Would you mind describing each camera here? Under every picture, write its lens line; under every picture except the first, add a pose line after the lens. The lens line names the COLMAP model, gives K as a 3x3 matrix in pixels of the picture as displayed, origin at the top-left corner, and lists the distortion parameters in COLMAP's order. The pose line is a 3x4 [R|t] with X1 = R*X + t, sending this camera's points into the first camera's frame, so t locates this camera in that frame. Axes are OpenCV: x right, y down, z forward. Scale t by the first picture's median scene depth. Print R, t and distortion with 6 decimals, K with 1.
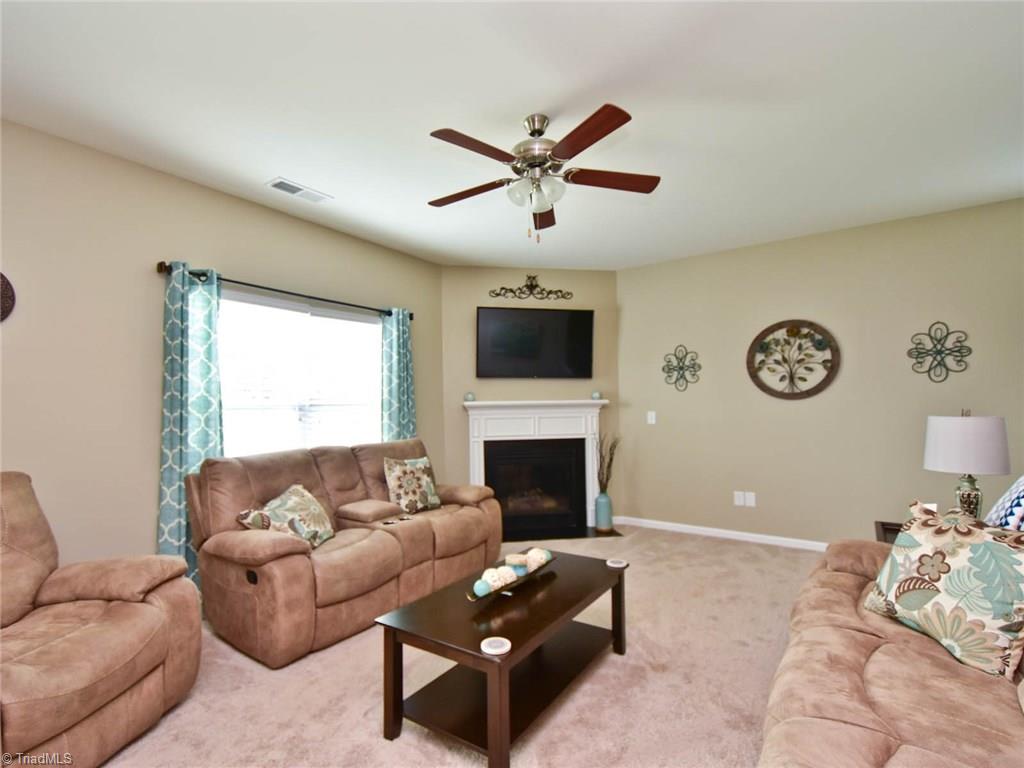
lens RADIAL K [[495.9, 0, 482.4], [0, 495.9, 395.5], [0, 0, 1]] dist [0.002591, -0.006767]
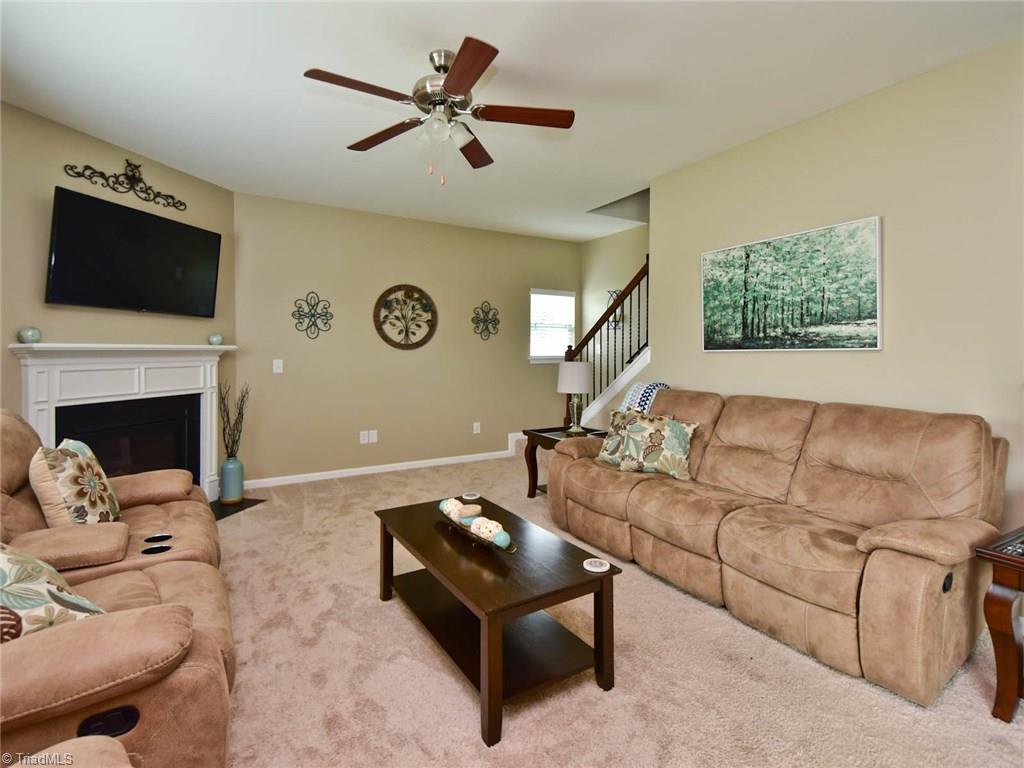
lens RADIAL K [[495.9, 0, 497.9], [0, 495.9, 367.5], [0, 0, 1]] dist [0.002591, -0.006767]
pose [[0.389471, -0.013466, 0.920940, -0.399603], [-0.025680, 0.999346, 0.025473, 0.014504], [-0.920681, -0.033571, 0.388870, 0.300379]]
